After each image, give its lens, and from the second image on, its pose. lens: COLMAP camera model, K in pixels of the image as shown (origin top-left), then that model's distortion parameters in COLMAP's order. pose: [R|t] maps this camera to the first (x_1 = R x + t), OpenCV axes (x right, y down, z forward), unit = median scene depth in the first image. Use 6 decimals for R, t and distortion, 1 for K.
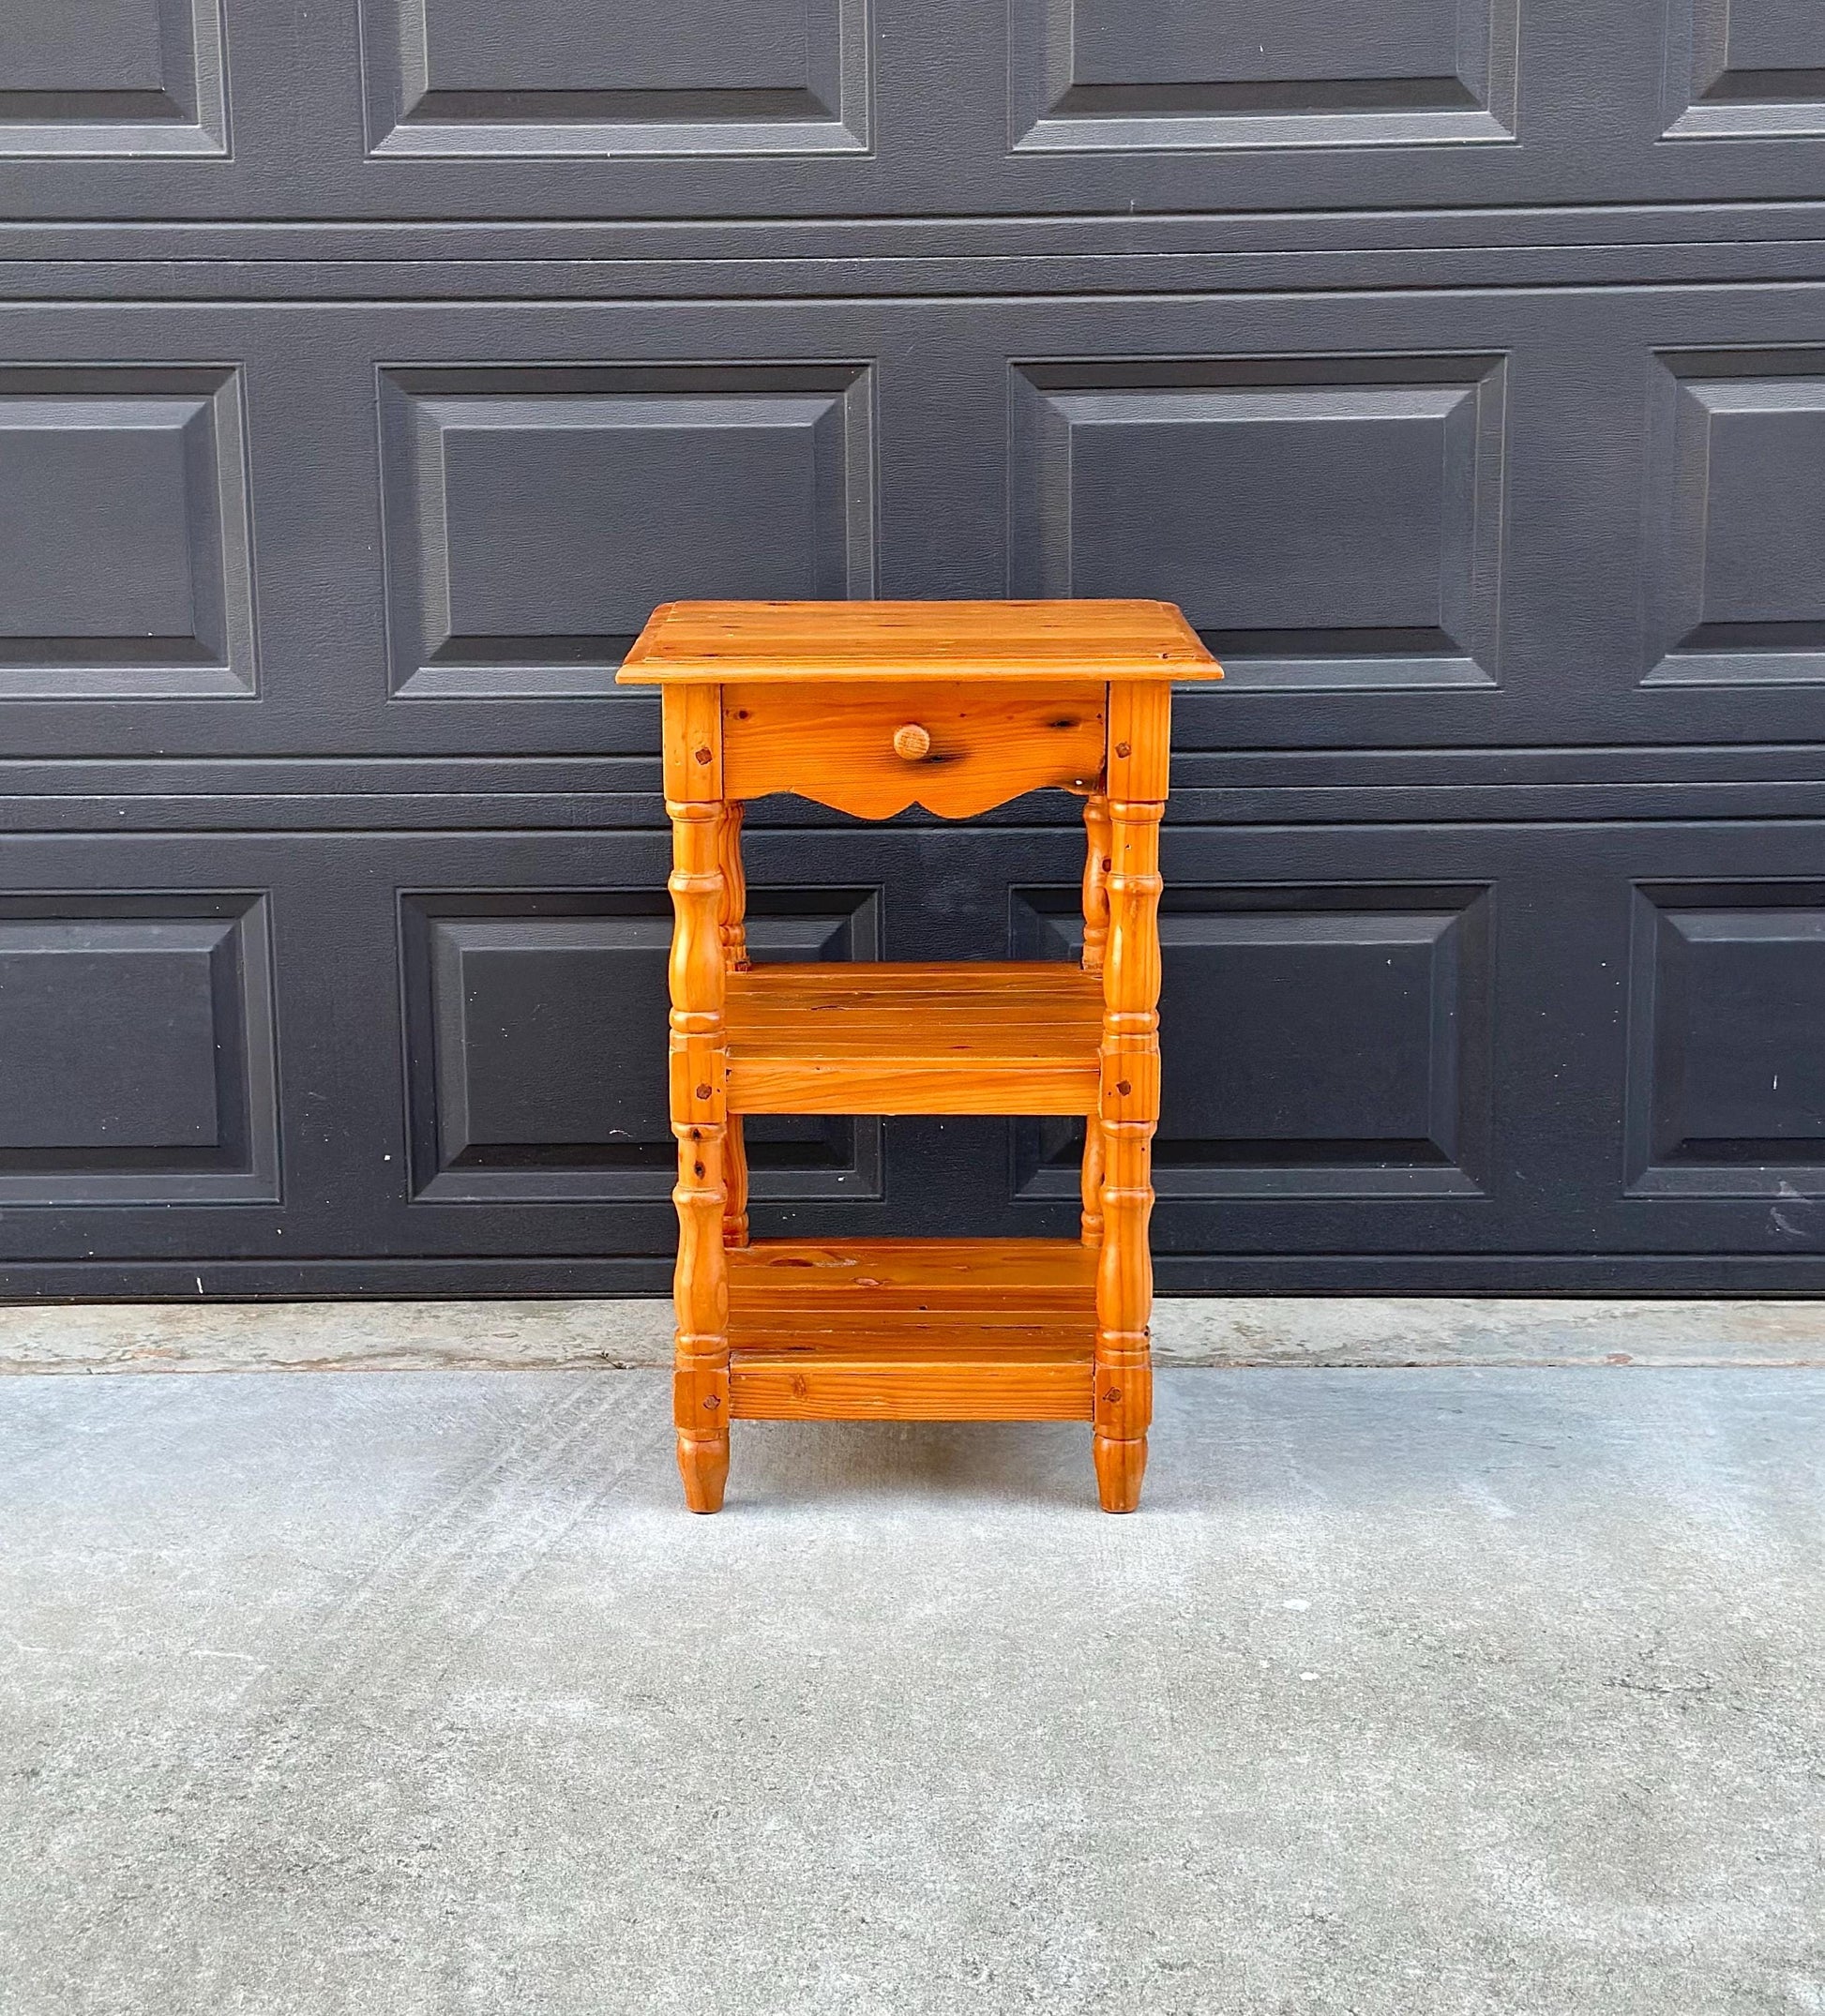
lens RADIAL K [[3480.2, 0, 877.9], [0, 3480.2, 1024.1], [0, 0, 1]] dist [0.136392, 0.000000]
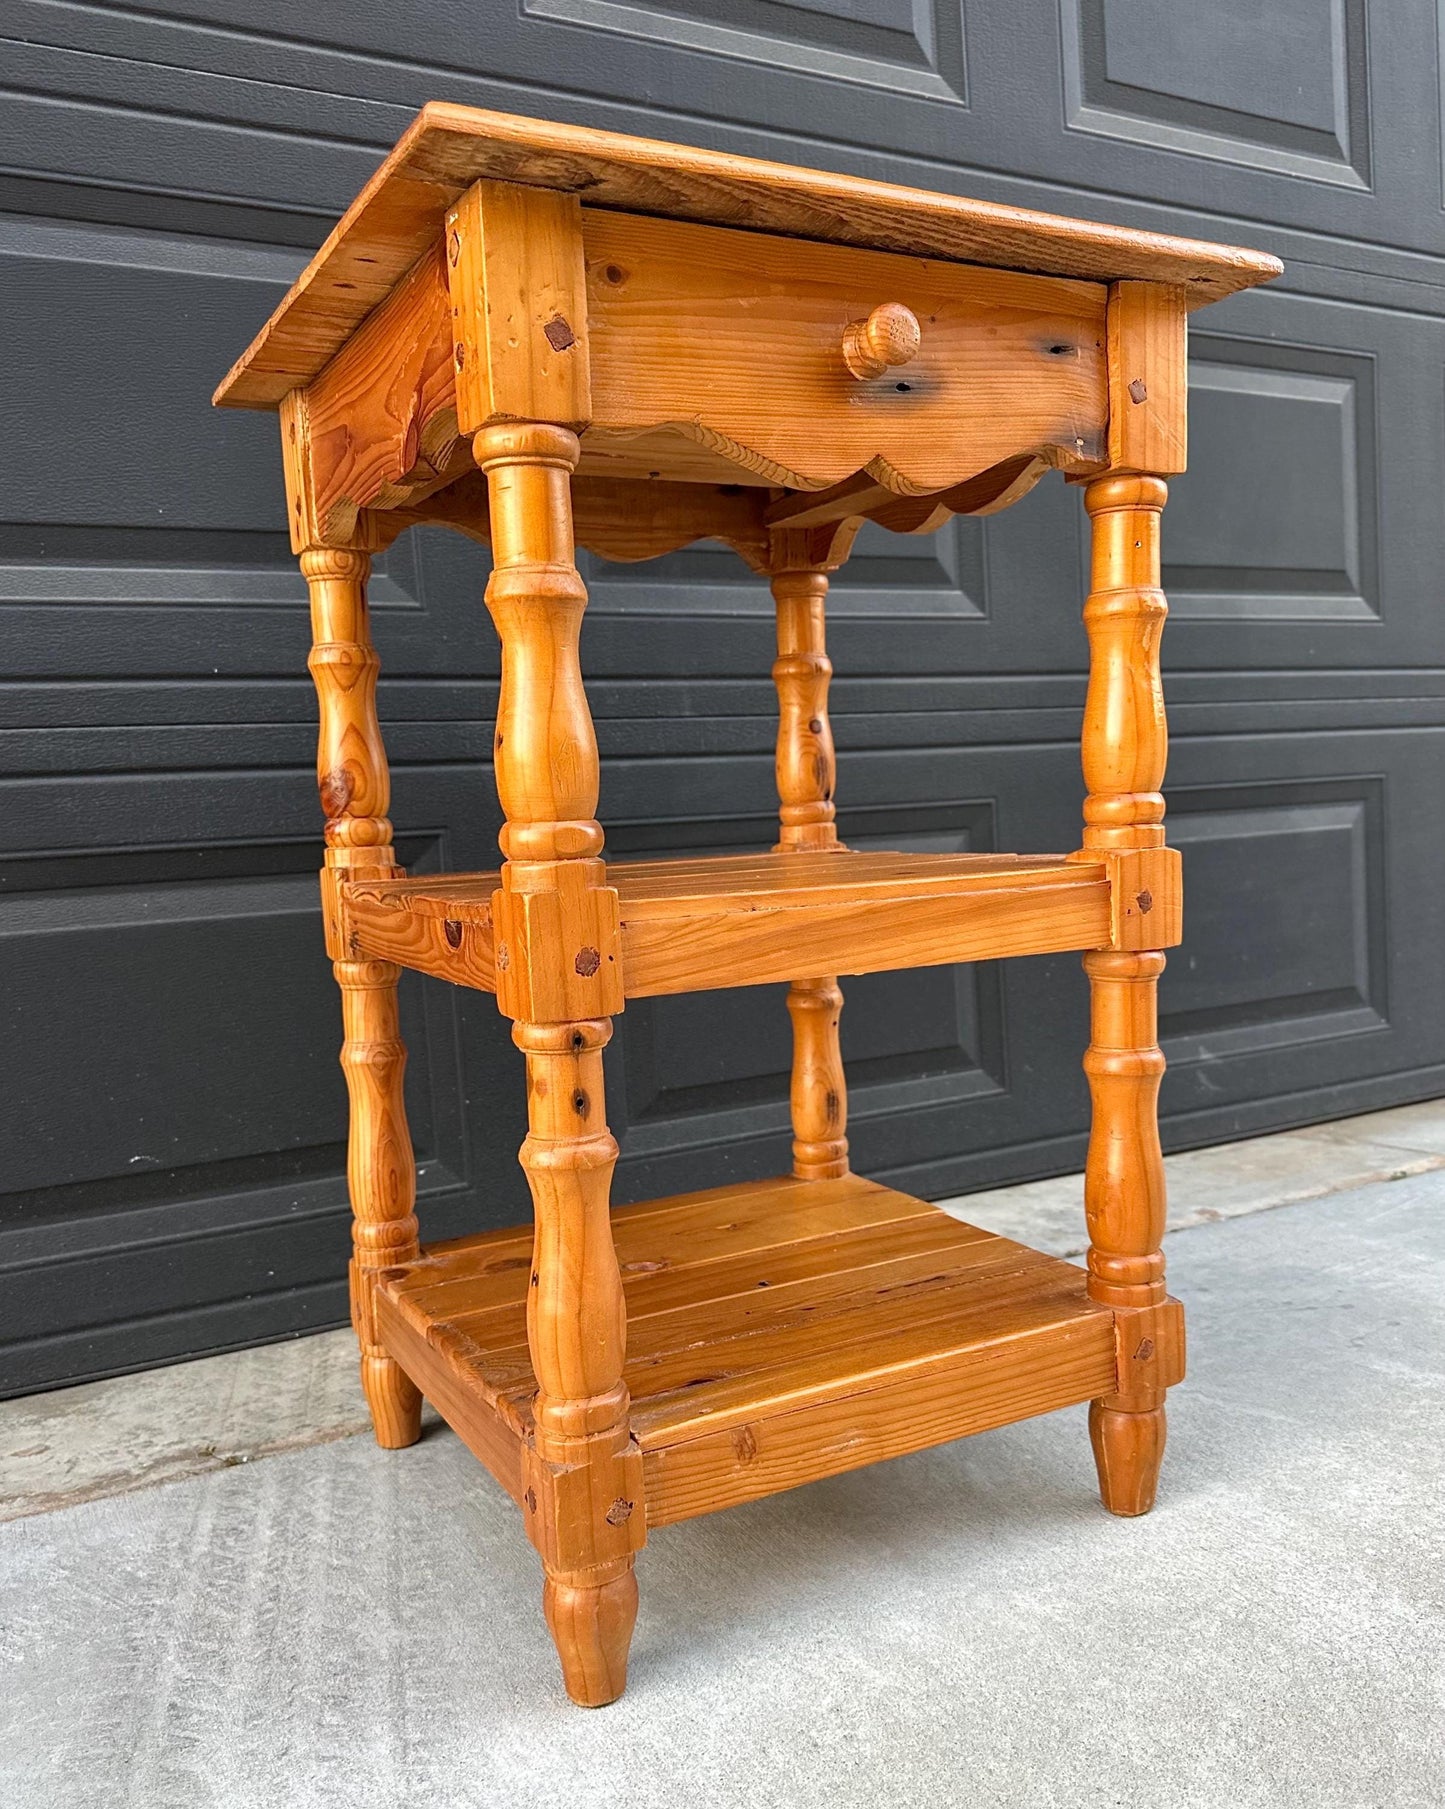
lens RADIAL K [[1477.3, 0, 753.1], [0, 1477.3, 963.9], [0, 0, 1]] dist [0.085437, -0.155457]
pose [[0.868741, -0.088997, 0.487205, -0.131001], [0.145432, 0.986195, -0.079175, 0.038995], [-0.473433, 0.139638, 0.869691, 0.710053]]
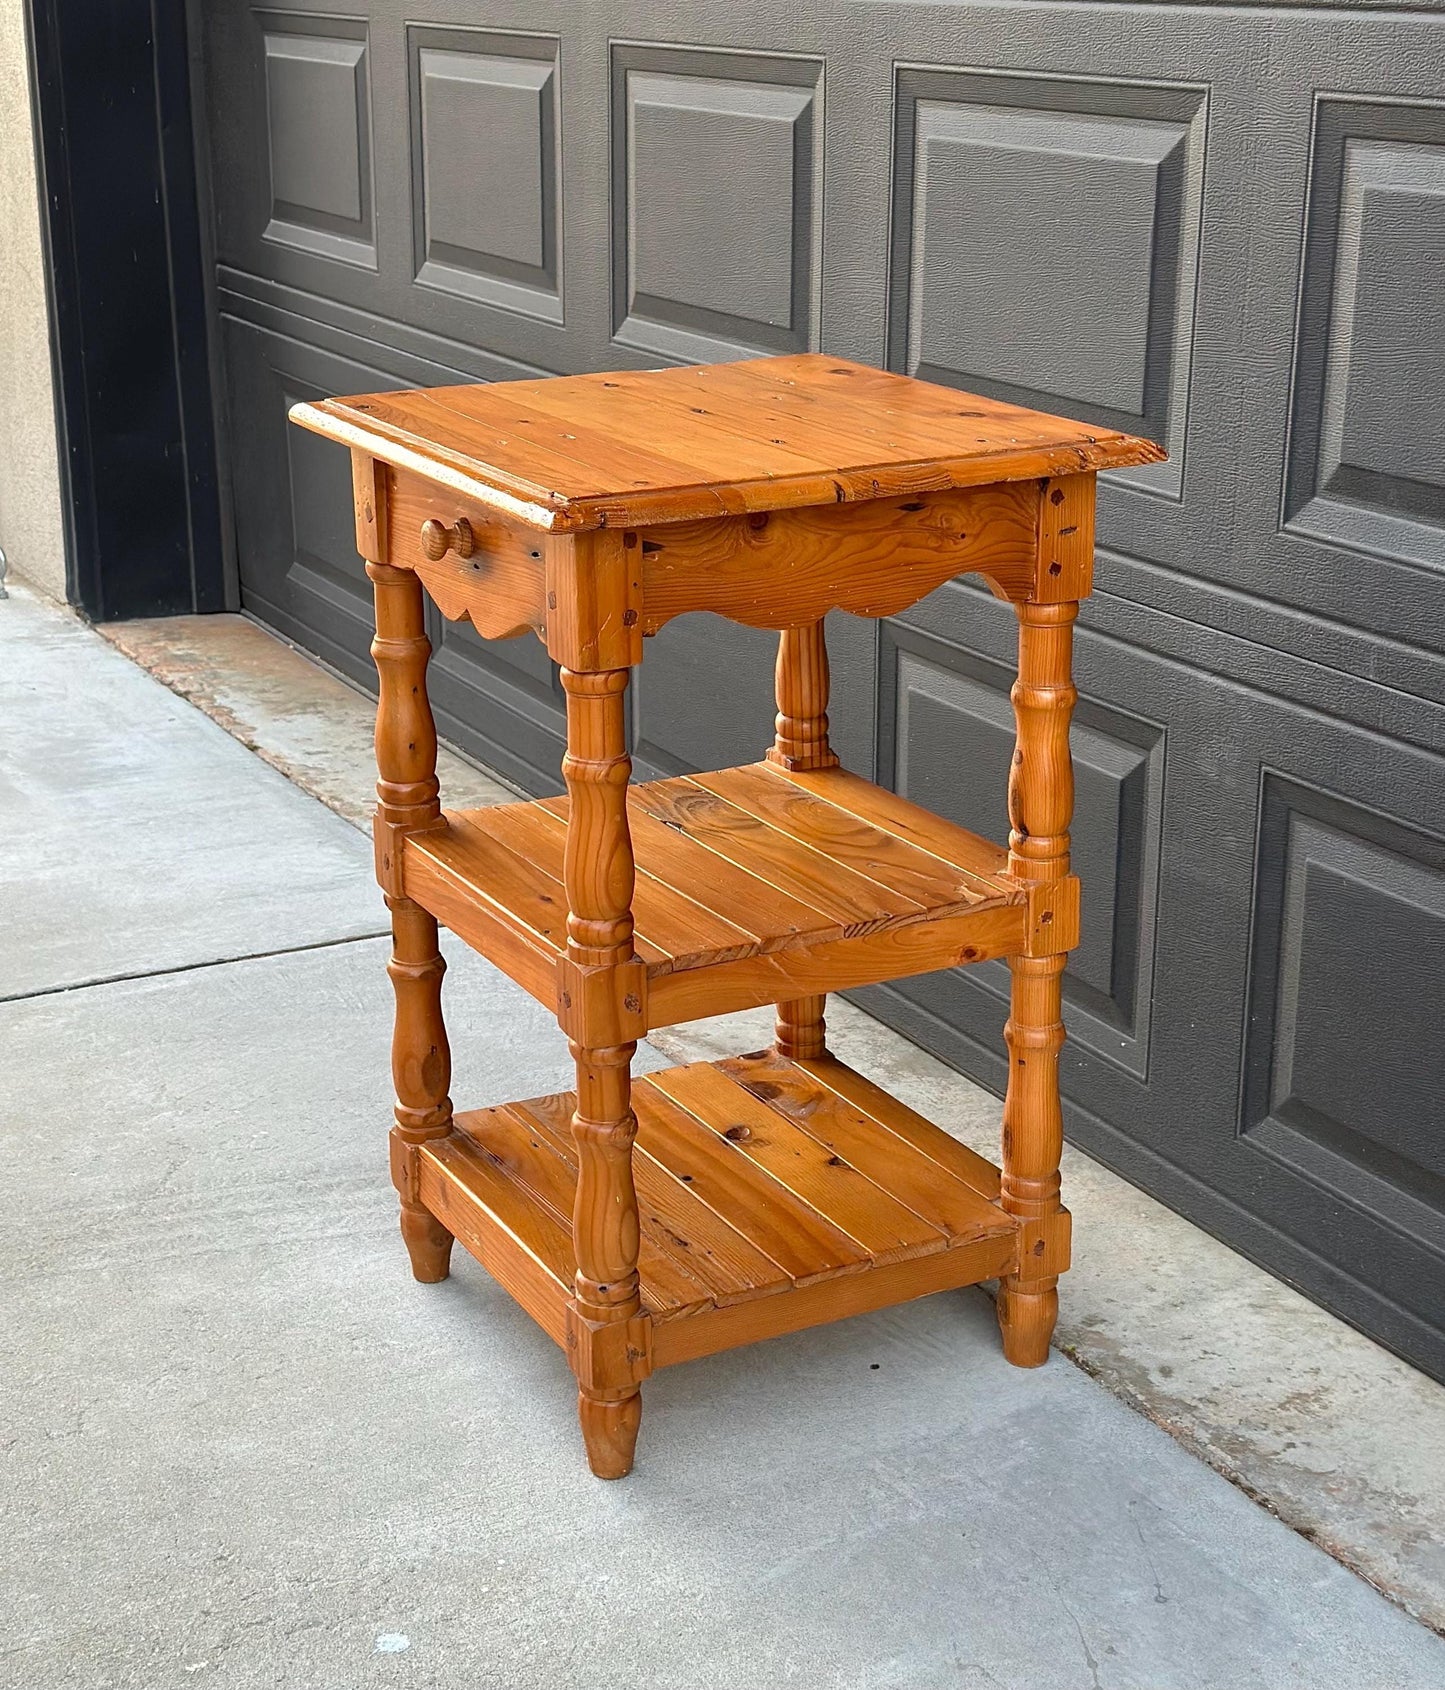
lens RADIAL K [[2812.6, 0, 739.0], [0, 2812.6, 881.5], [0, 0, 1]] dist [0.133171, 0.000000]
pose [[0.480999, 0.288680, -0.827831, 0.584770], [-0.186697, 0.956304, 0.225003, -0.153554], [0.856612, 0.046328, 0.513877, 0.624904]]
